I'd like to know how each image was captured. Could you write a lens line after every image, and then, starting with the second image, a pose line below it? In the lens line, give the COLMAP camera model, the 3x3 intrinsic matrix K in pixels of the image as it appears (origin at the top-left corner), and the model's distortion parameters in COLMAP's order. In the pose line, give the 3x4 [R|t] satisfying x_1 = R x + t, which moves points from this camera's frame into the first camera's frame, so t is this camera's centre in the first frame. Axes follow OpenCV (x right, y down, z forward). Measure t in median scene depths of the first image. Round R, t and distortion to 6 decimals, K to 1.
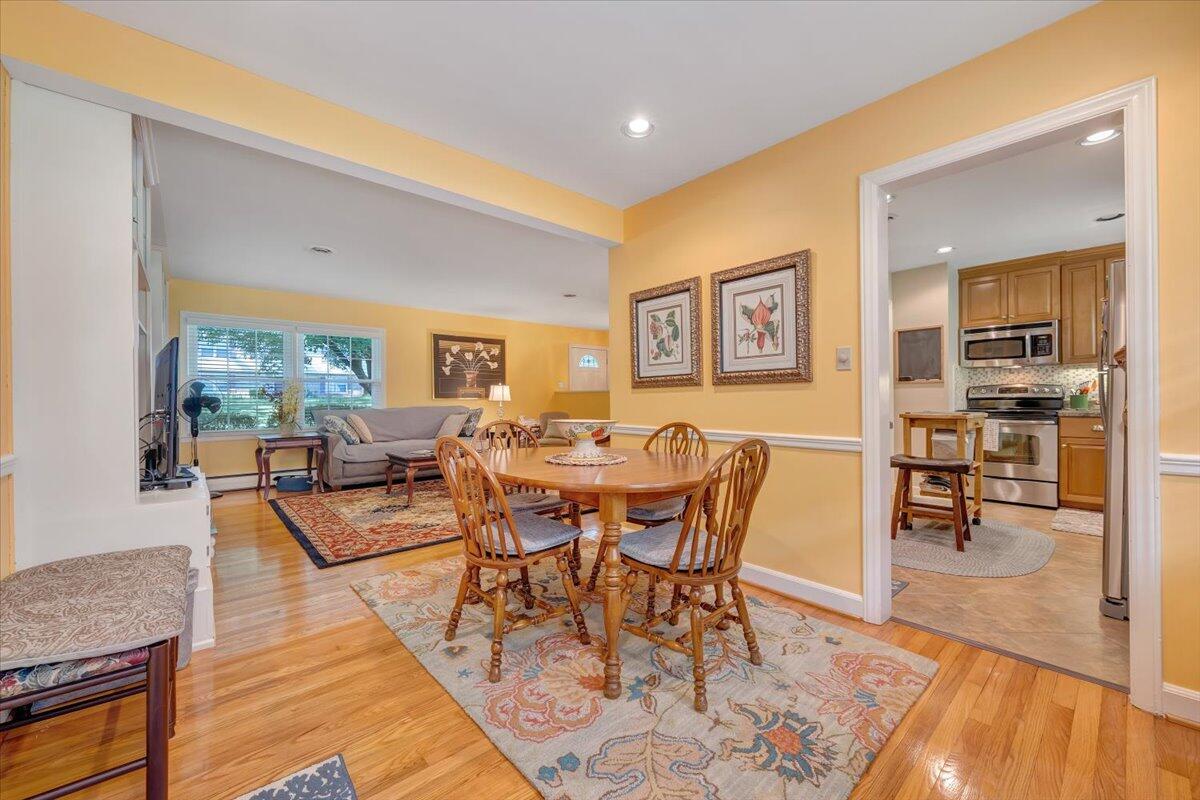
lens RADIAL K [[467.7, 0, 600.0], [0, 467.7, 400.0], [0, 0, 1]] dist [-0.002629, -0.000176]
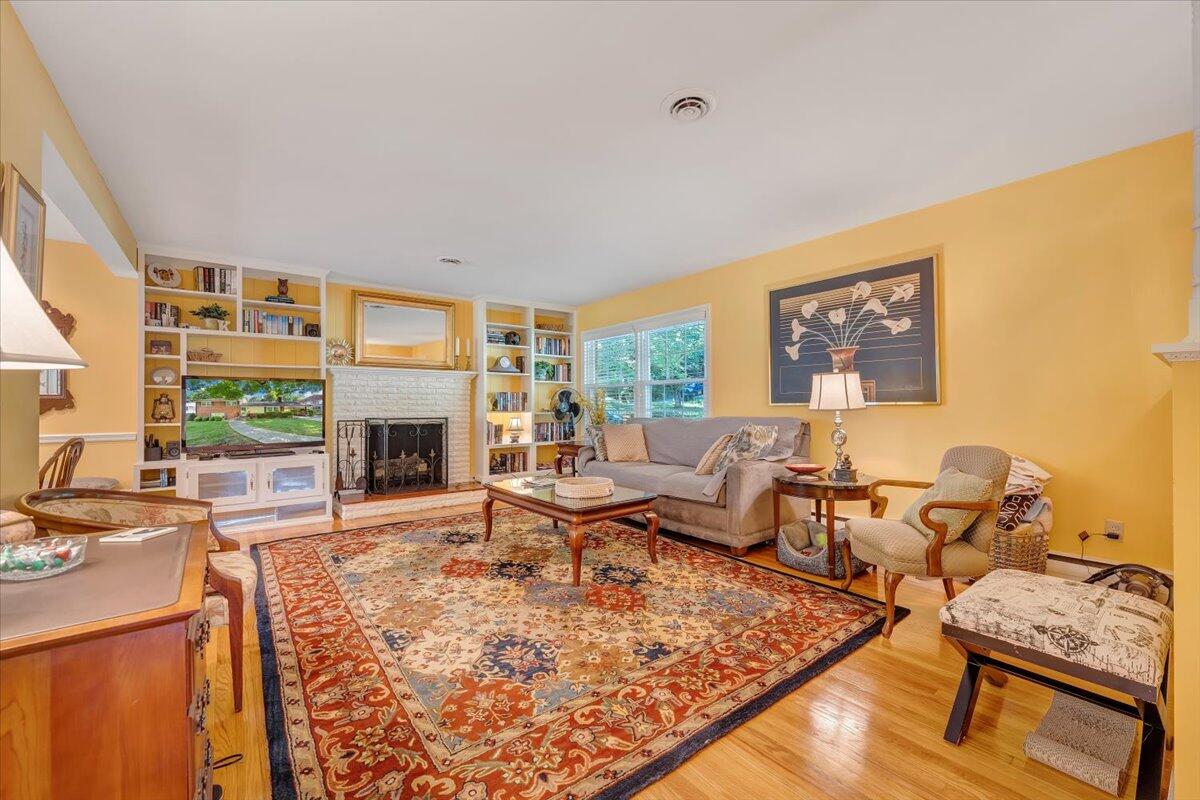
lens RADIAL K [[482.6, 0, 600.0], [0, 482.6, 400.0], [0, 0, 1]] dist [0.003252, -0.000186]
pose [[-0.068276, -0.002509, -0.997663, 0.350243], [0.005821, 0.999979, -0.002913, -0.009574], [0.997649, -0.006006, -0.068260, 1.141553]]
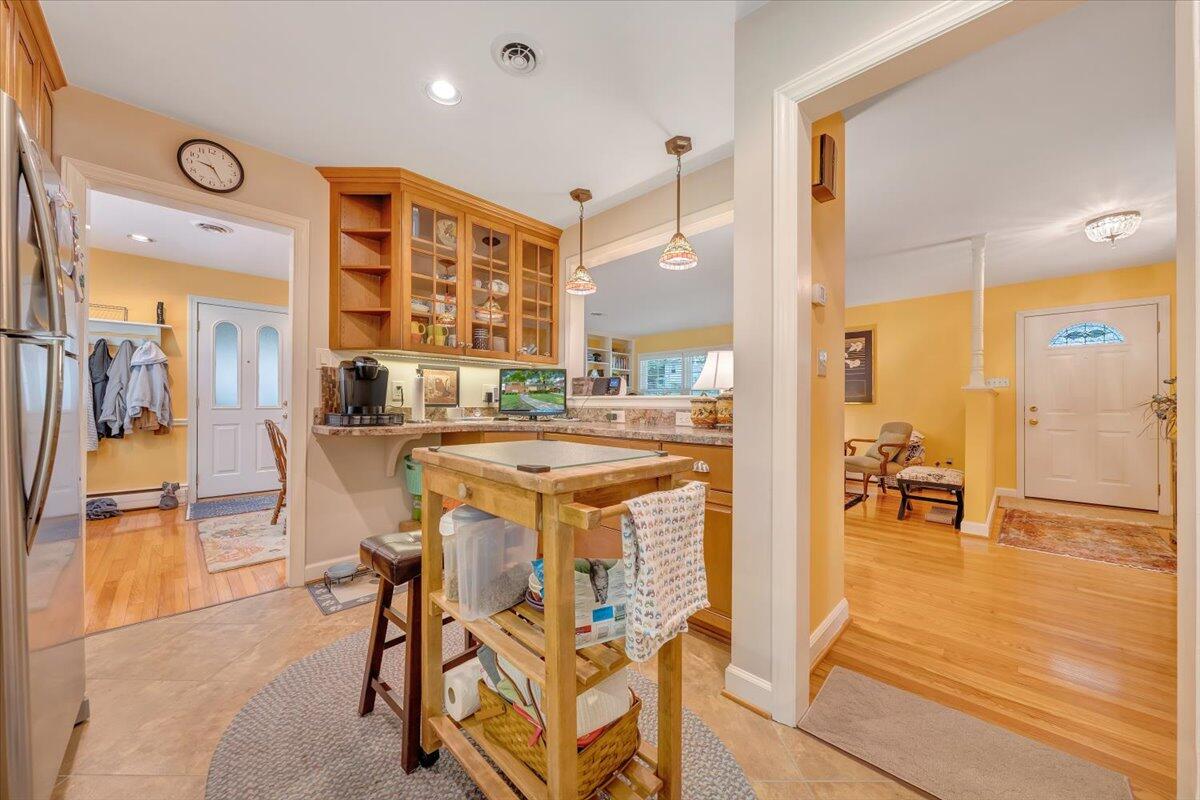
lens RADIAL K [[427.8, 0, 596.9], [0, 427.8, 401.6], [0, 0, 1]] dist [0.000222, 0.000130]
pose [[0.058688, 0.002445, -0.998273, 0.766579], [-0.008700, 0.999960, 0.001938, -0.005524], [0.998238, 0.008572, 0.058707, 0.750781]]
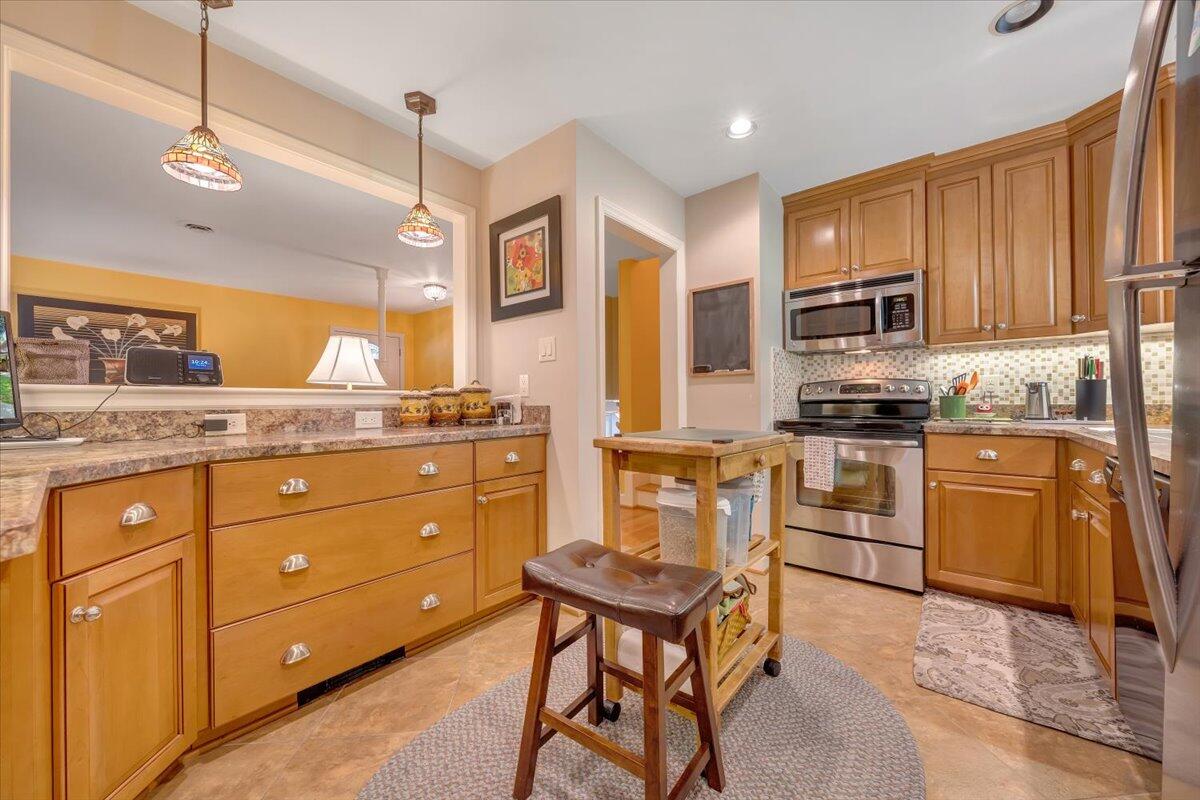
lens RADIAL K [[444.0, 0, 600.0], [0, 444.0, 400.0], [0, 0, 1]] dist [-0.001349, -0.000403]
pose [[0.988122, 0.001778, 0.153660, 0.418748], [-0.000769, 0.999978, -0.006628, -0.000783], [-0.153668, 0.006432, 0.988102, 0.432695]]
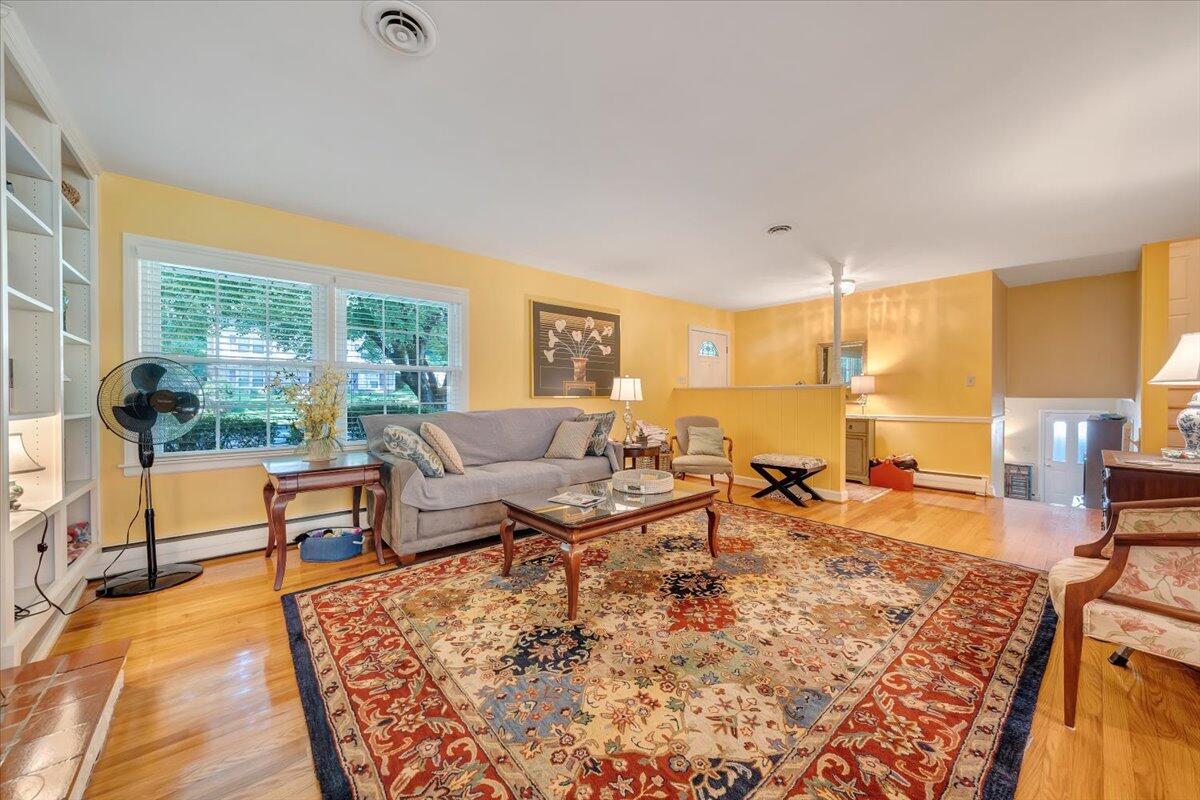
lens RADIAL K [[427.8, 0, 596.9], [0, 427.8, 401.6], [0, 0, 1]] dist [0.000222, 0.000130]
pose [[0.999743, 0.006790, -0.021641, -0.342963], [-0.006569, 0.999926, 0.010257, -0.003814], [0.021709, -0.010112, 0.999713, 0.521111]]
